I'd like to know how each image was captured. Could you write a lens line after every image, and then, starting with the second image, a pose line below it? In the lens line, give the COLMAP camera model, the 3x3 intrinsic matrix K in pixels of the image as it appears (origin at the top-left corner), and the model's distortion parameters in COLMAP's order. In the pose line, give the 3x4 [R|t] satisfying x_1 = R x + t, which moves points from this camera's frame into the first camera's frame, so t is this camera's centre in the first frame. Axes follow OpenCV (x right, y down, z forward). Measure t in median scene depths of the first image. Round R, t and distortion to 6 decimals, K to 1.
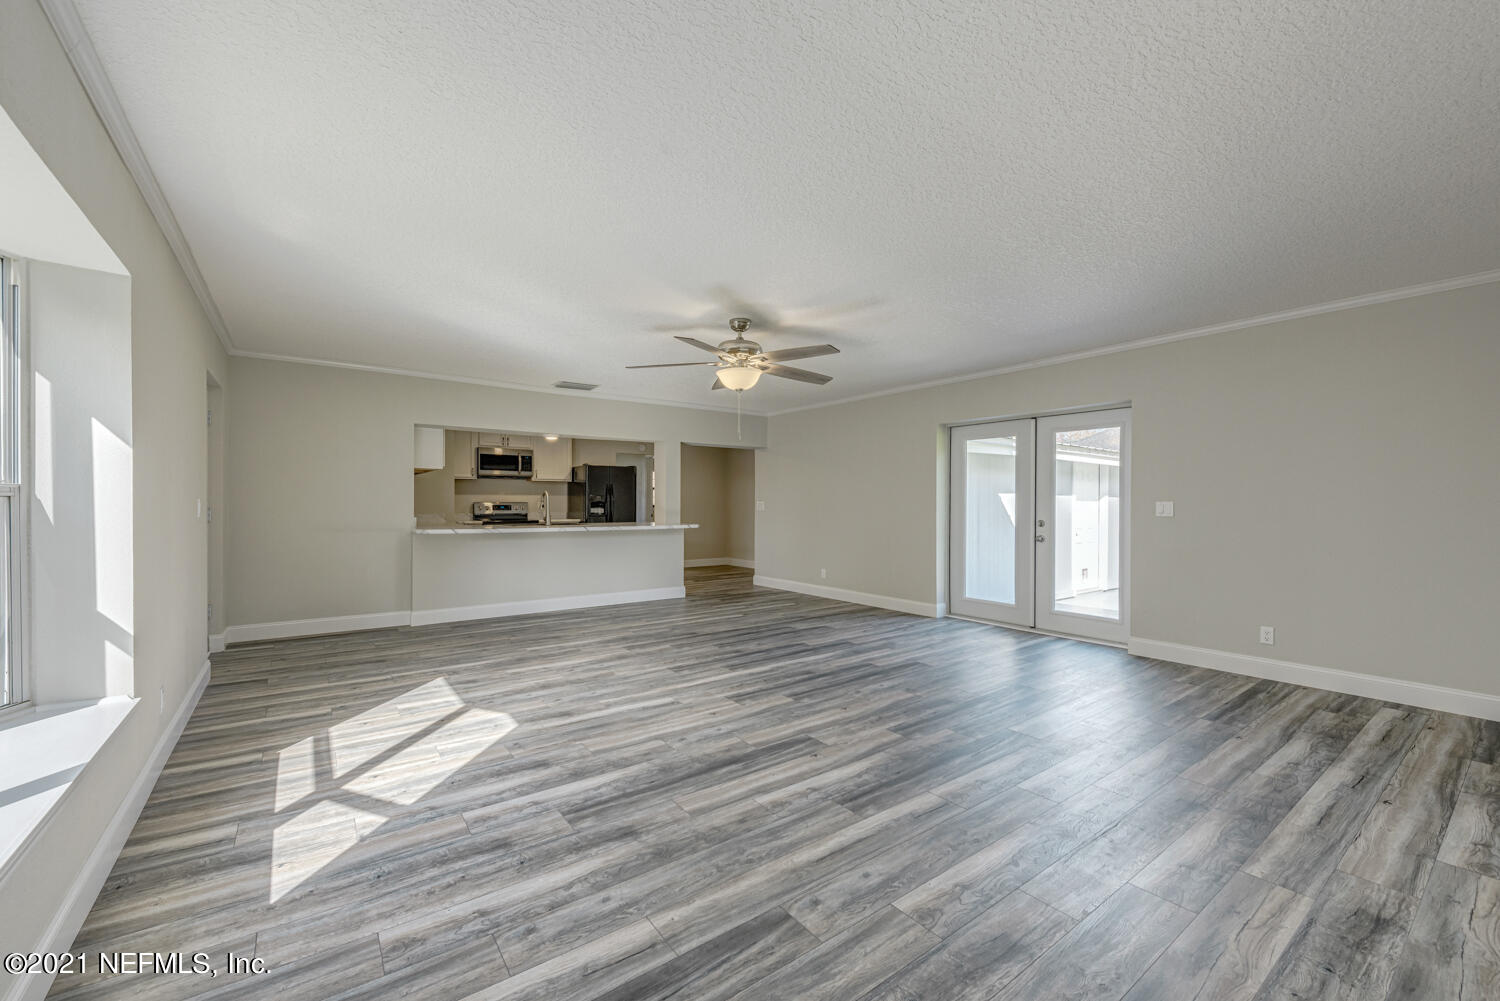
lens RADIAL K [[601.2, 0, 751.9], [0, 601.2, 505.7], [0, 0, 1]] dist [-0.000279, -0.000311]
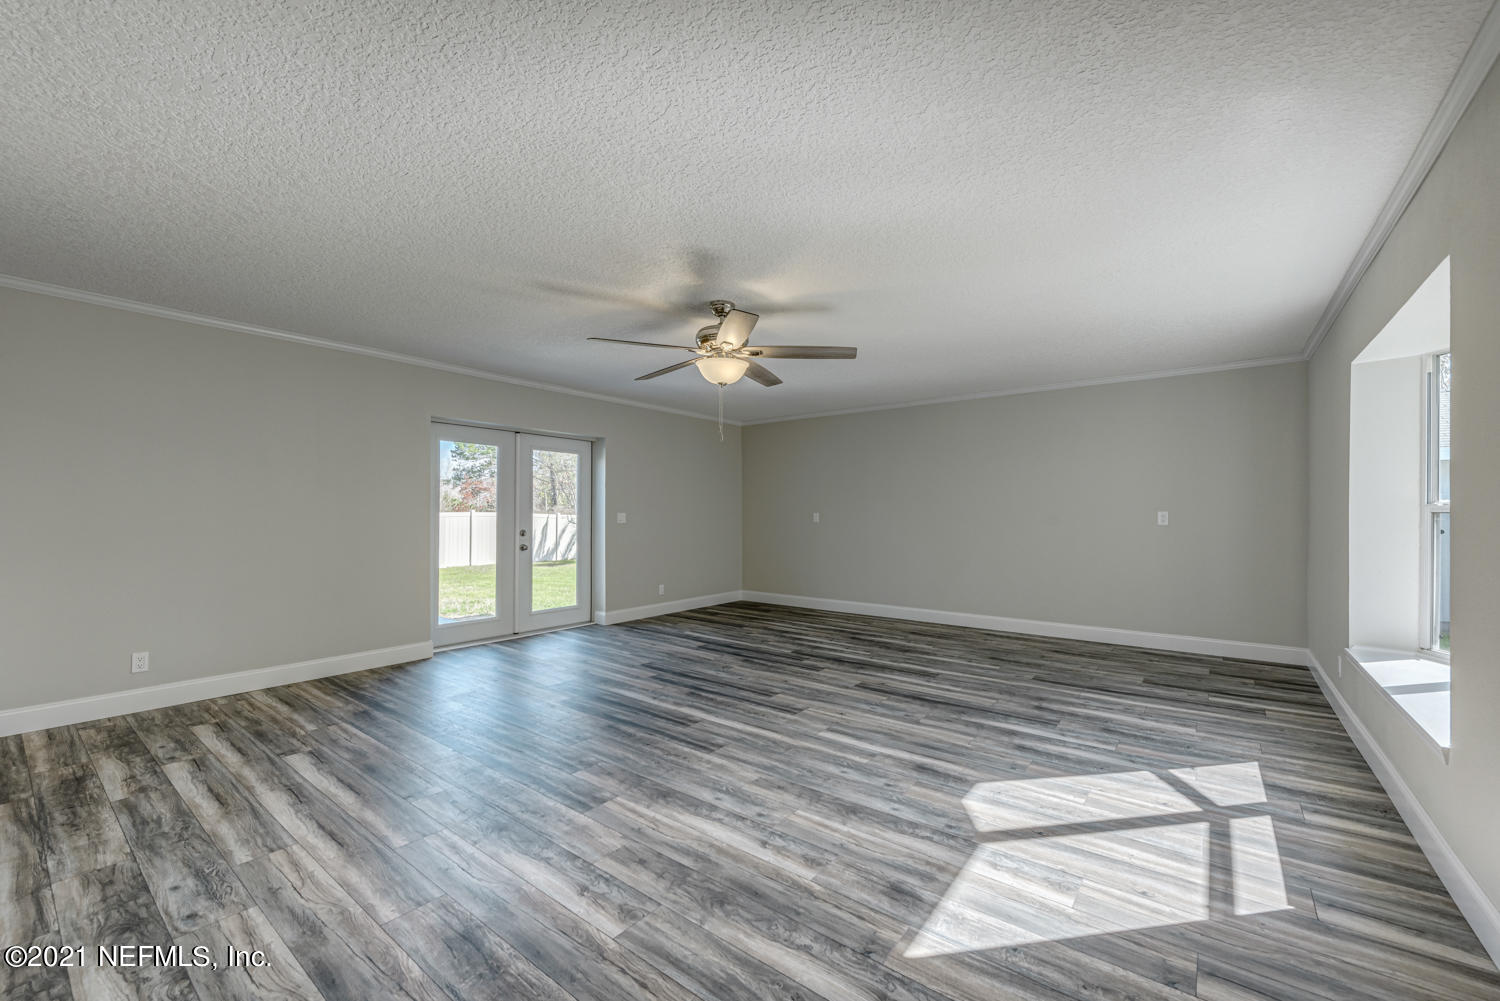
lens RADIAL K [[601.2, 0, 751.9], [0, 601.2, 505.7], [0, 0, 1]] dist [-0.000279, -0.000311]
pose [[-0.272724, 0.007572, 0.962063, -1.183593], [0.005378, 0.999965, -0.006345, -0.016552], [-0.962077, 0.003443, -0.272755, 1.633621]]
